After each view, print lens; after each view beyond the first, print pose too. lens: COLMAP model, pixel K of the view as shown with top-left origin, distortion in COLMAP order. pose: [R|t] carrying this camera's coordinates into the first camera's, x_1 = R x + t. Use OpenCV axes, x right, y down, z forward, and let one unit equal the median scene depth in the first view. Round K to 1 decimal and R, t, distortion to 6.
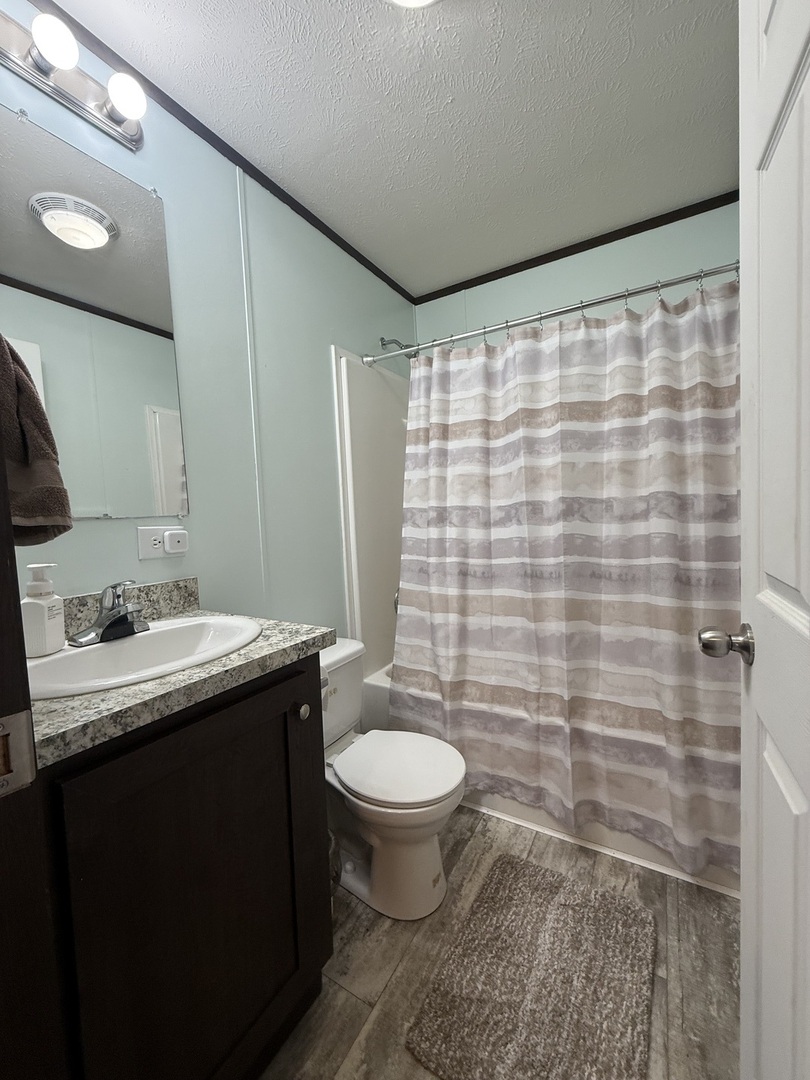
lens RADIAL K [[431.4, 0, 394.7], [0, 431.4, 537.2], [0, 0, 1]] dist [-0.003805, 0.000668]
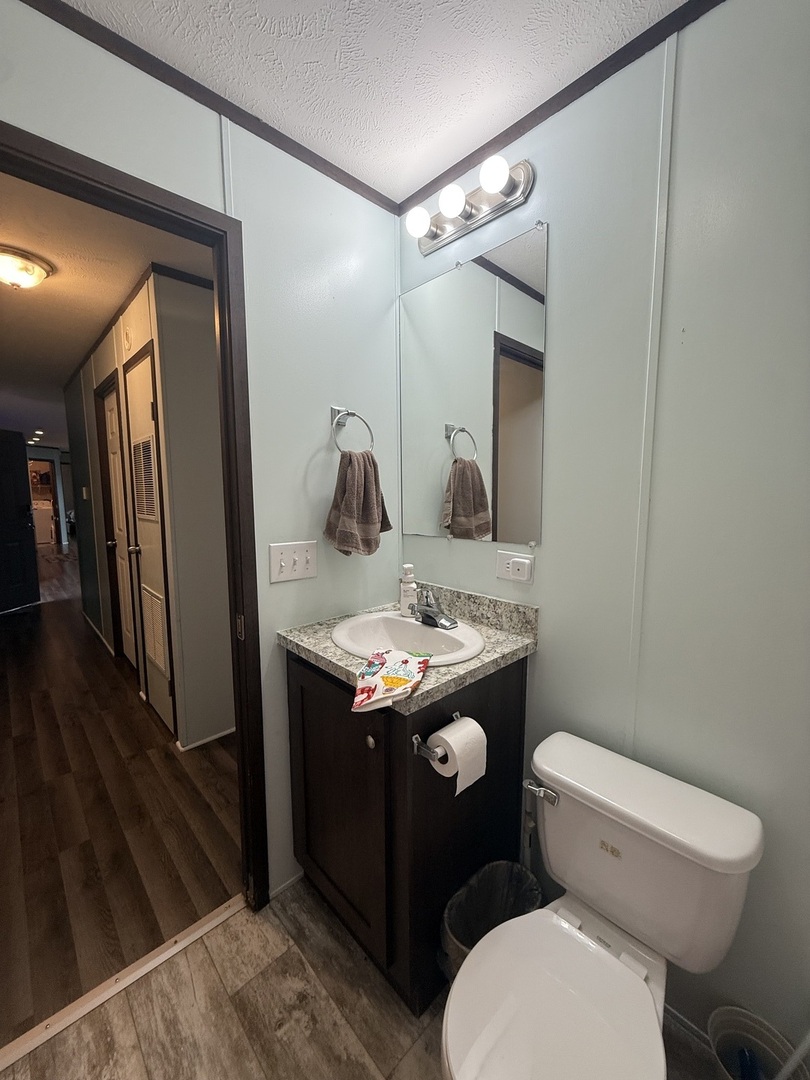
lens RADIAL K [[431.4, 0, 413.4], [0, 431.4, 537.5], [0, 0, 1]] dist [-0.003805, 0.000668]
pose [[-0.254746, 0.147079, -0.955758, 0.599578], [-0.033307, 0.986445, 0.160678, -0.242157], [0.966434, 0.072765, -0.246394, 1.060938]]
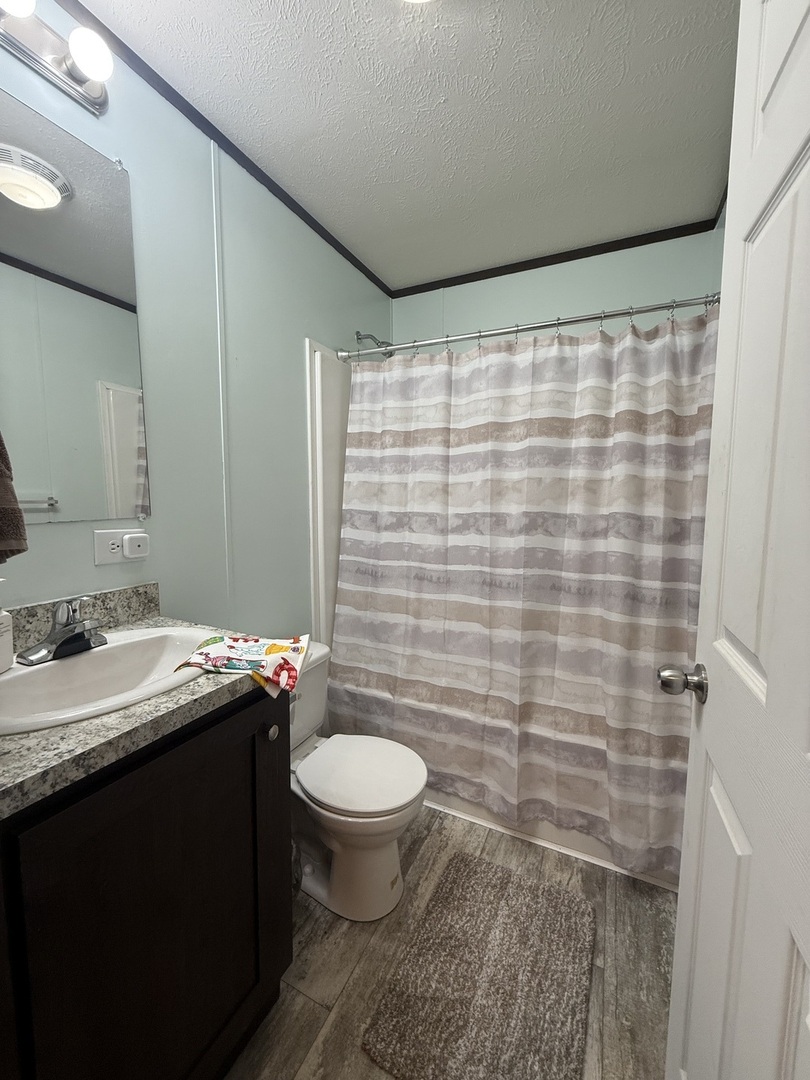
lens RADIAL K [[431.4, 0, 394.3], [0, 431.4, 536.7], [0, 0, 1]] dist [-0.003805, 0.000668]
pose [[0.994988, 0.038598, 0.092240, -0.032487], [-0.042117, 0.998445, 0.036511, -0.071748], [-0.090687, -0.040213, 0.995067, 0.007543]]
